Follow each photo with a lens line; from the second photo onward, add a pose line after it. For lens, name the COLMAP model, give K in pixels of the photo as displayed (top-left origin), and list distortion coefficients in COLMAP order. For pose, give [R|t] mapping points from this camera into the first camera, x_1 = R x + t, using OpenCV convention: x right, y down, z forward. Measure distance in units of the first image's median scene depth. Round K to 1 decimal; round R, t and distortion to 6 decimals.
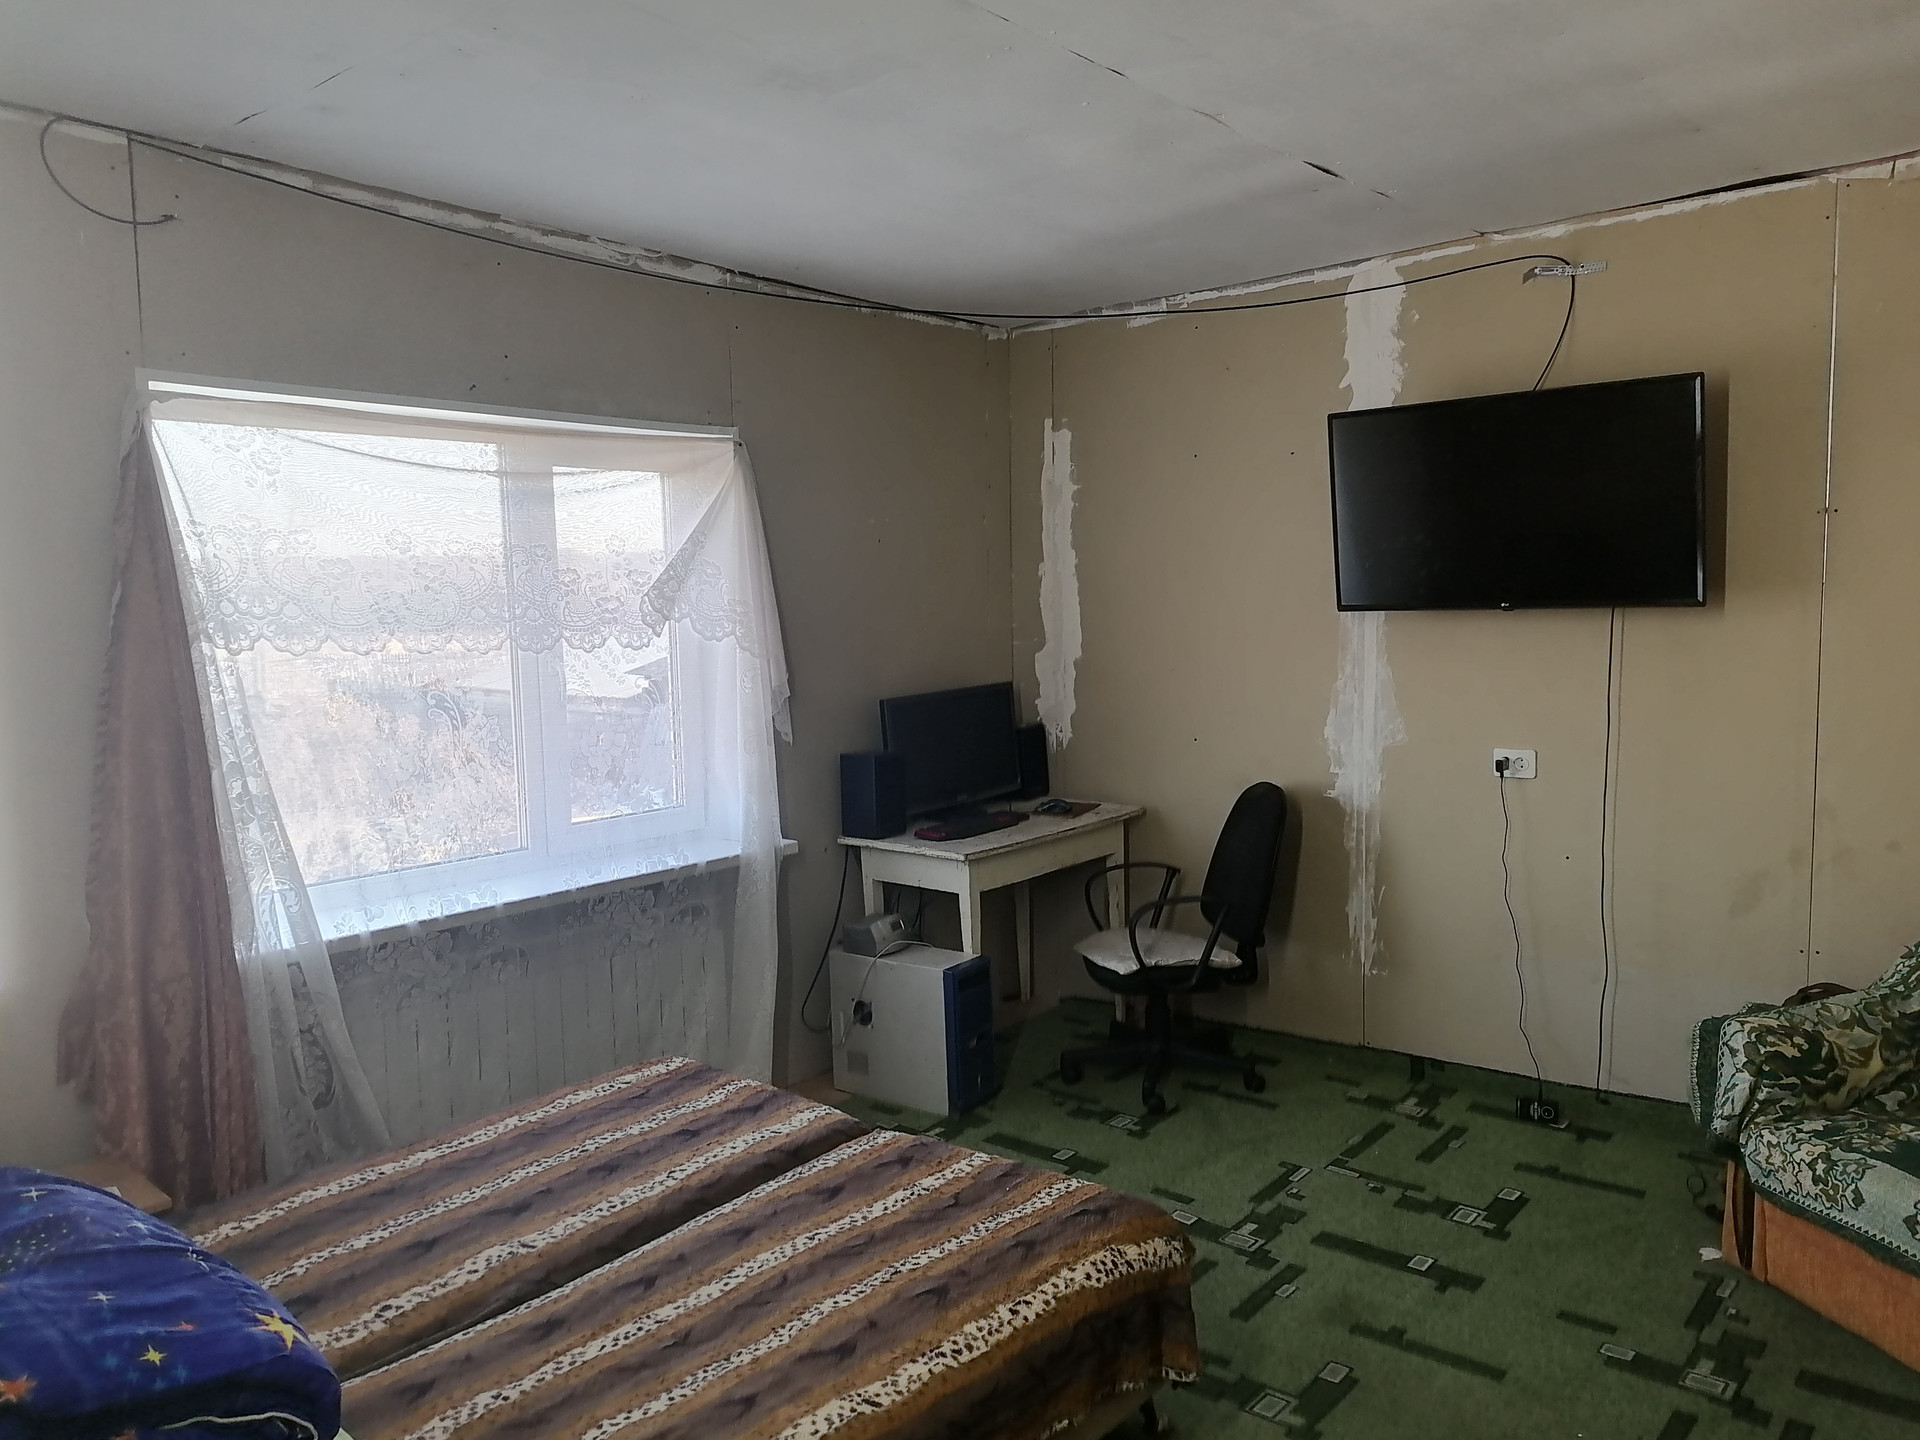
lens RADIAL K [[1438.9, 0, 955.7], [0, 1438.9, 722.0], [0, 0, 1]] dist [0.087398, -0.110223]
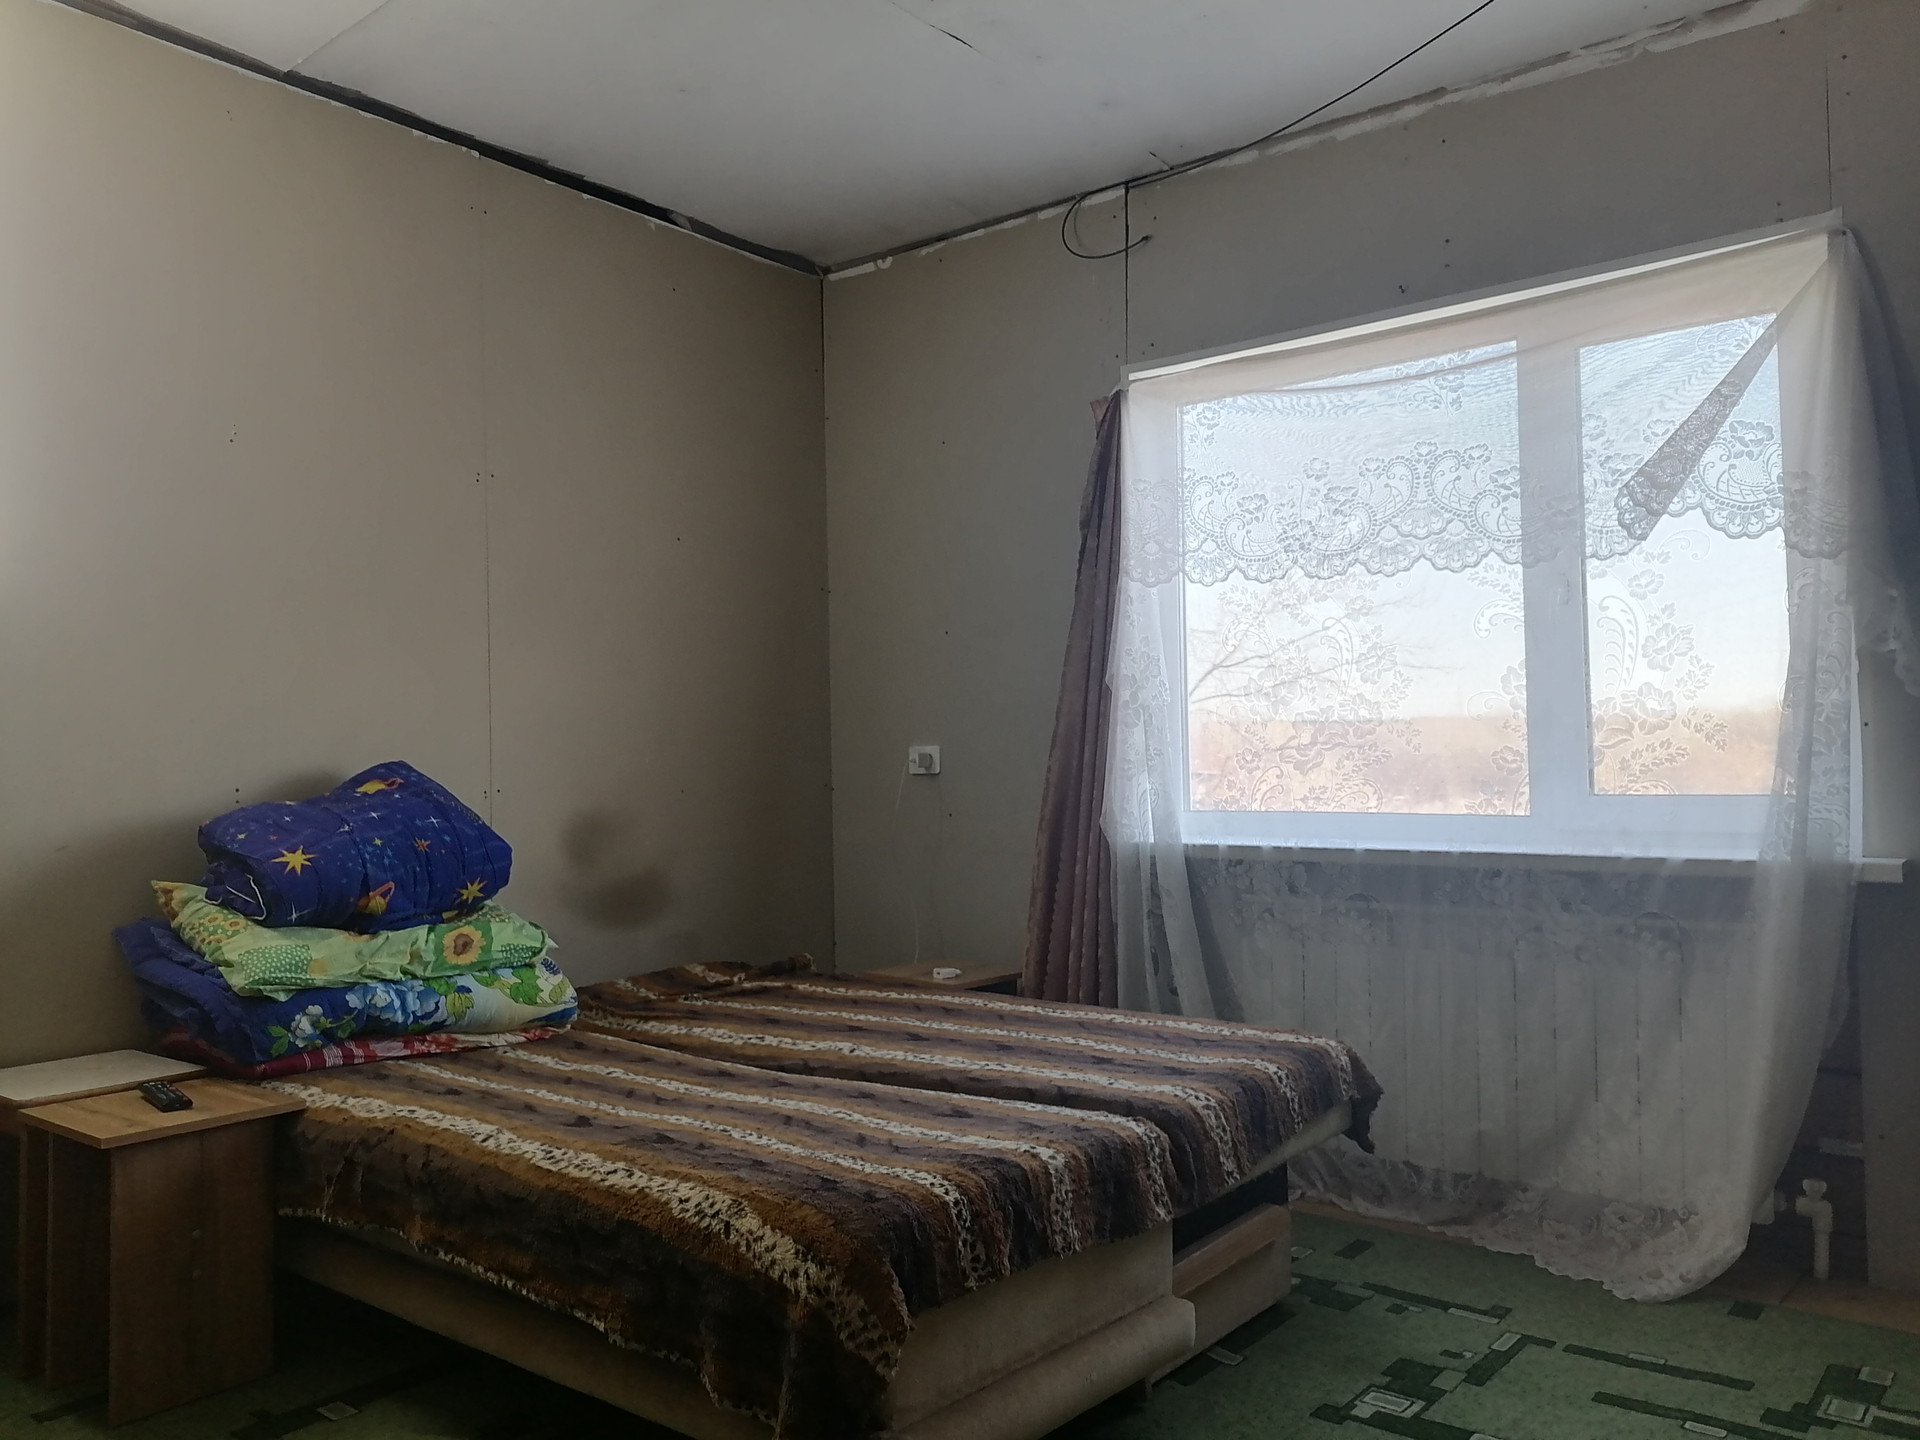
lens RADIAL K [[1438.9, 0, 958.9], [0, 1438.9, 713.7], [0, 0, 1]] dist [0.087398, -0.110223]
pose [[0.020365, -0.011616, -0.999725, 0.622537], [-0.080330, 0.996681, -0.013217, 0.078405], [0.996560, 0.080577, 0.019364, 0.772980]]
